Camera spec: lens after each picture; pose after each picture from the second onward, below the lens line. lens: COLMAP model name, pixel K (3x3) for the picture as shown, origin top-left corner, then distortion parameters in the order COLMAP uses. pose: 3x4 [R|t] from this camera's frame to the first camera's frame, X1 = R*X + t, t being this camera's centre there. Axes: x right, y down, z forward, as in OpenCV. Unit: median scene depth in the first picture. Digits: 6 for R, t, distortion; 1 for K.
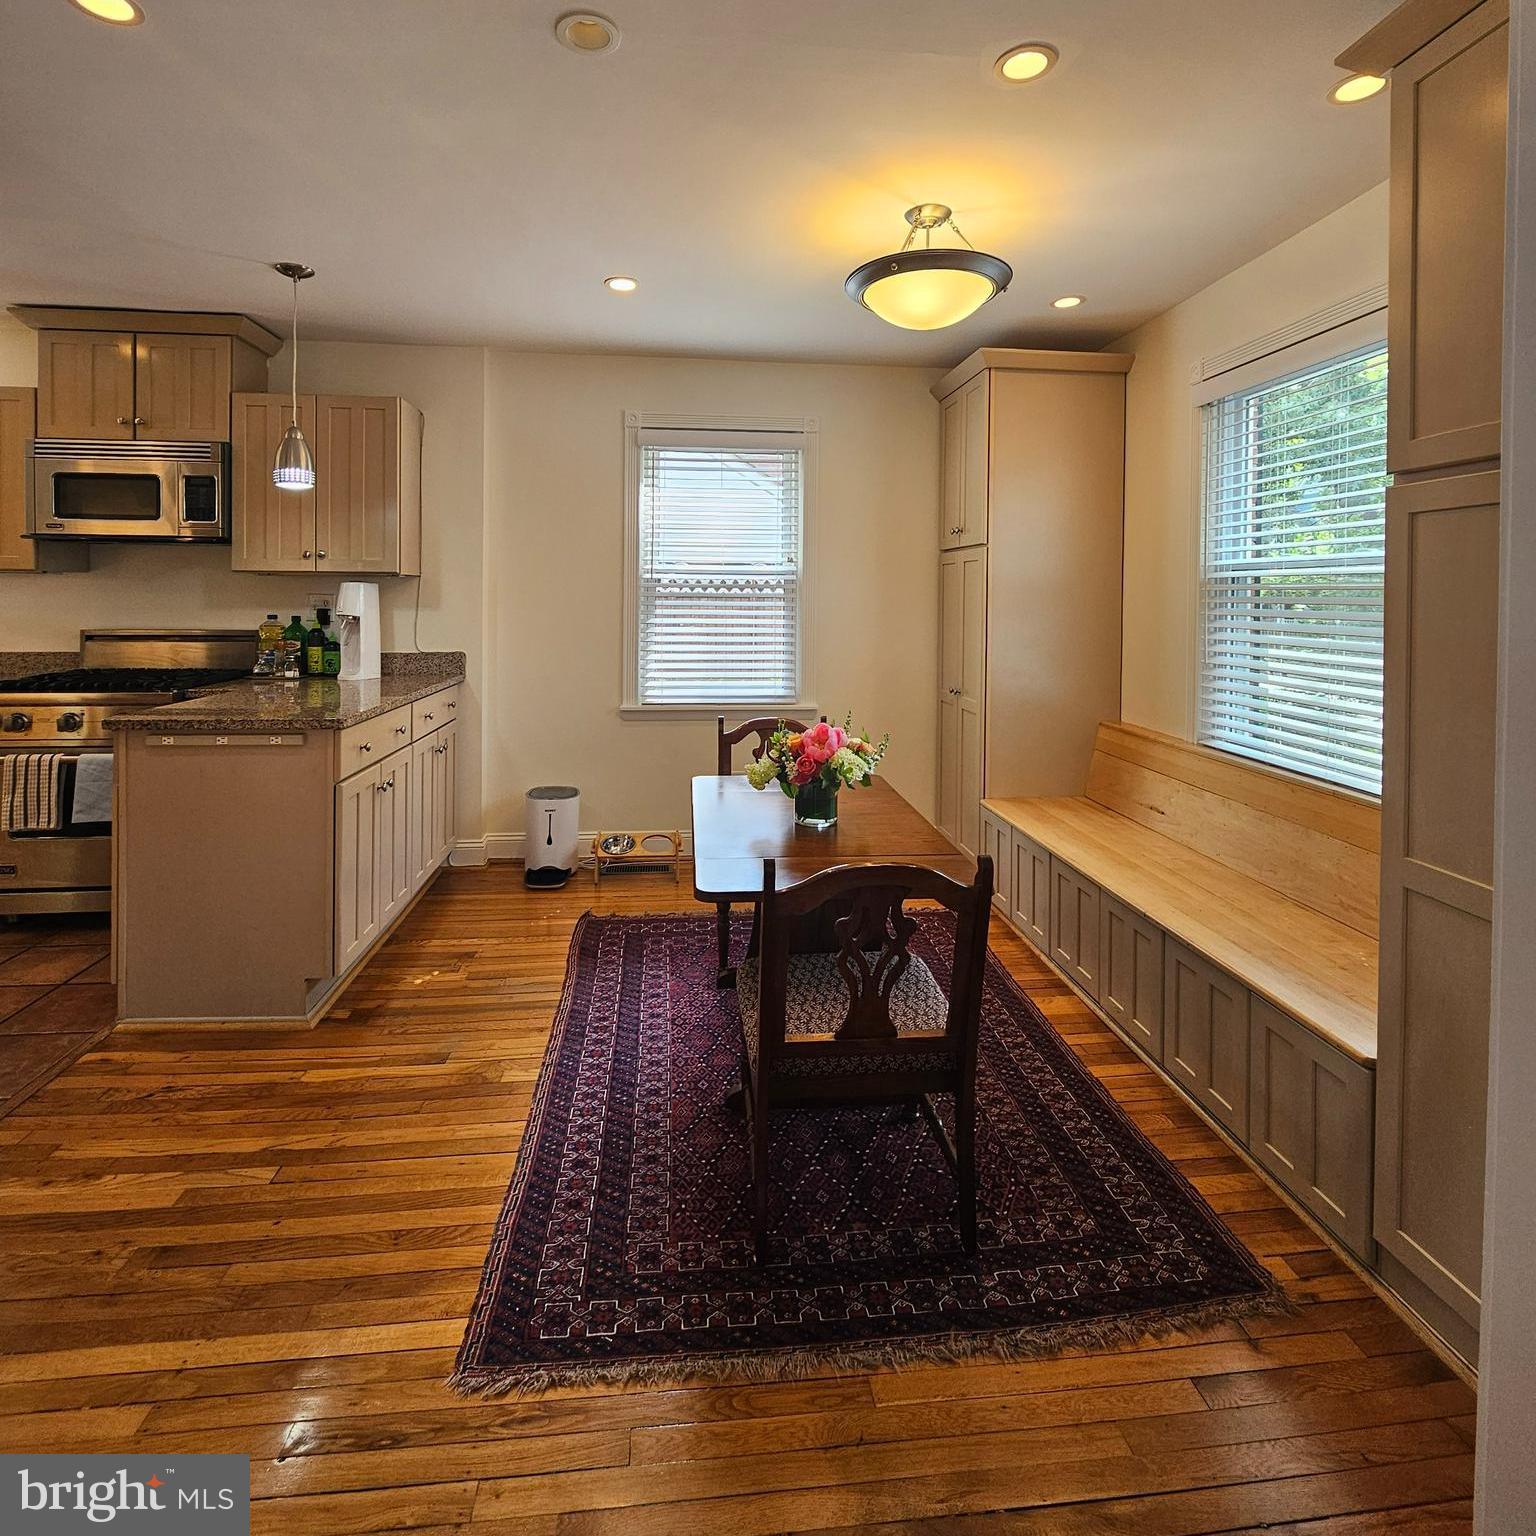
lens RADIAL K [[826.1, 0, 761.6], [0, 826.1, 601.4], [0, 0, 1]] dist [-0.001722, -0.002829]
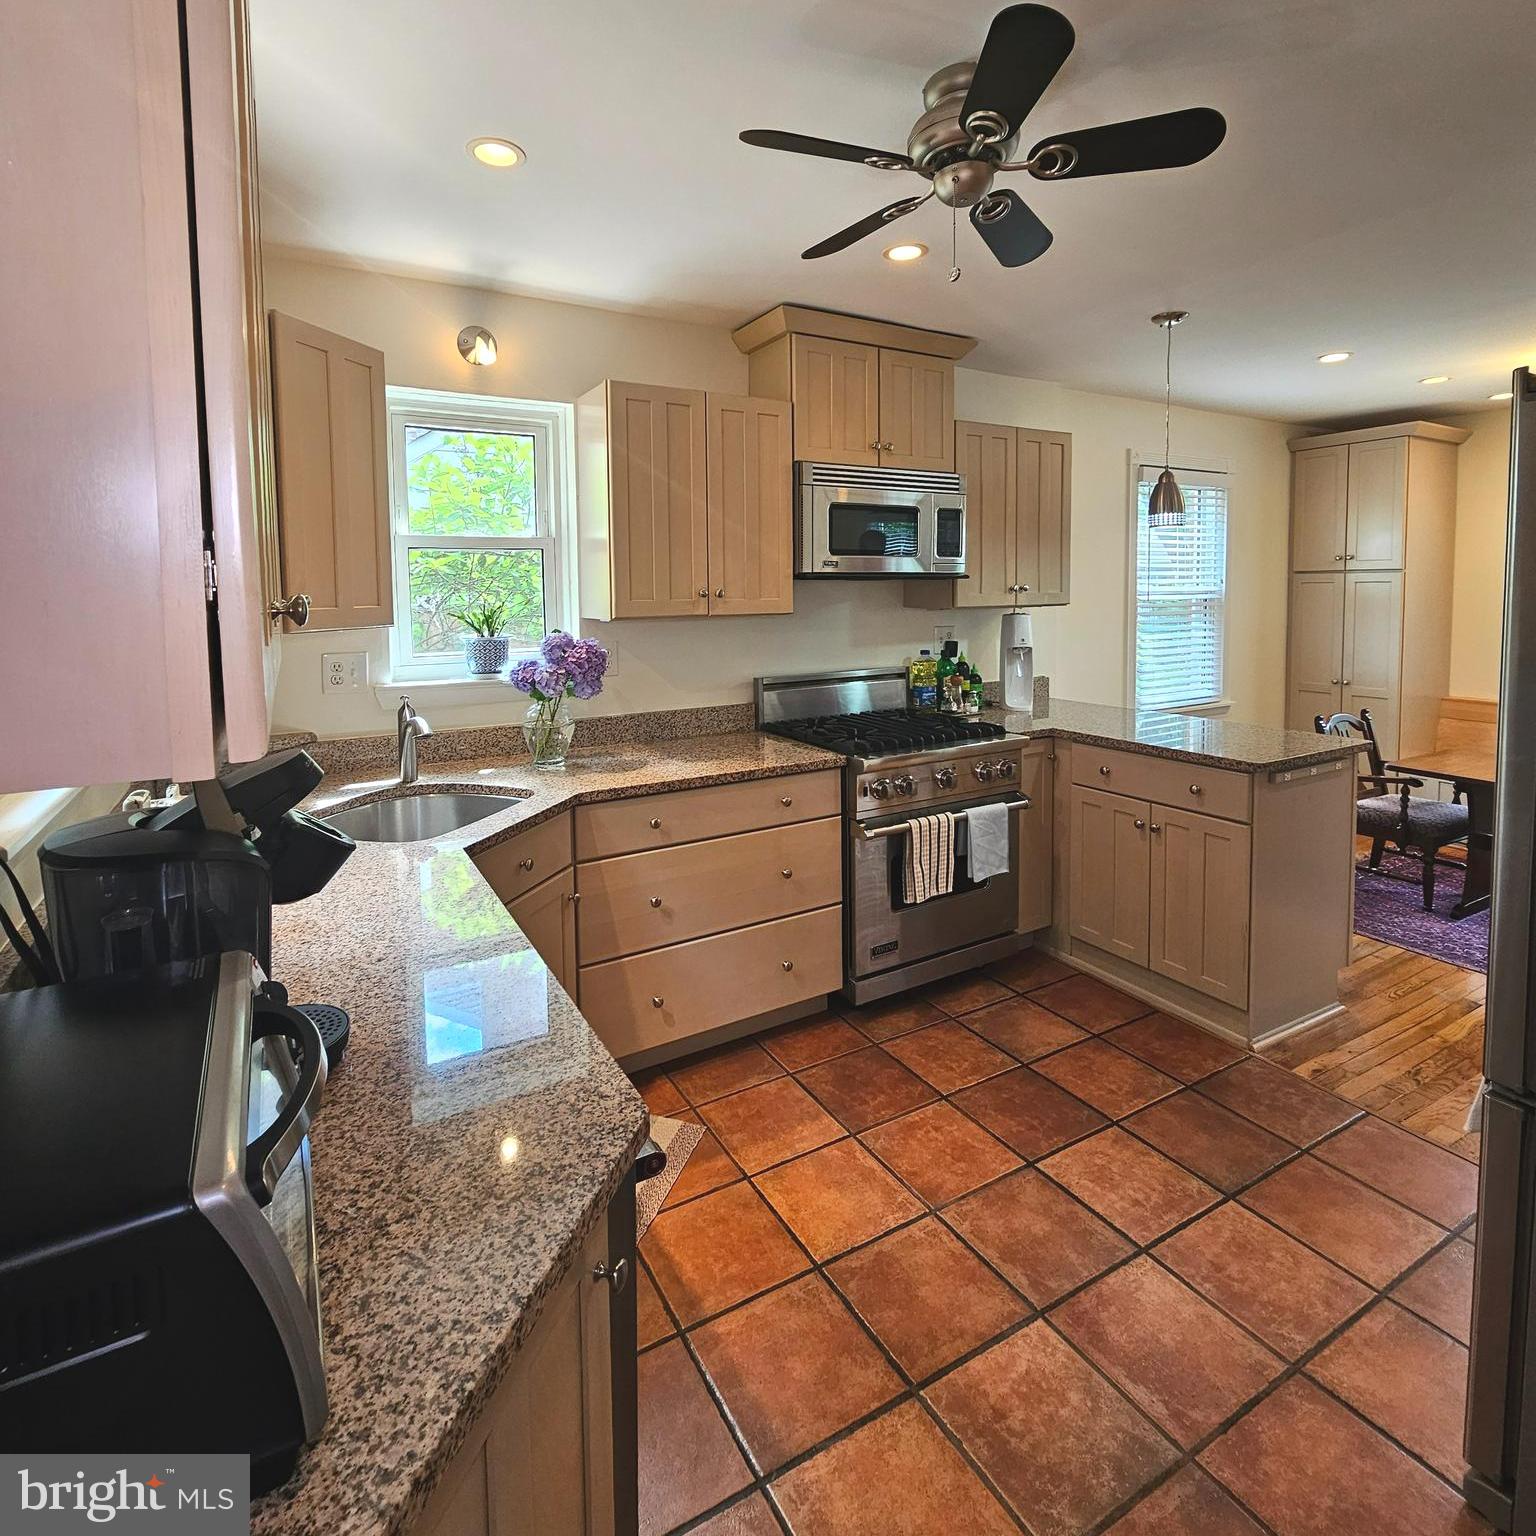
lens RADIAL K [[841.9, 0, 772.8], [0, 841.9, 622.7], [0, 0, 1]] dist [-0.000998, 0.000502]
pose [[0.911709, -0.035775, 0.409275, -1.424901], [0.020732, 0.998939, 0.041133, -0.073437], [-0.410312, -0.029017, 0.911483, 0.221749]]
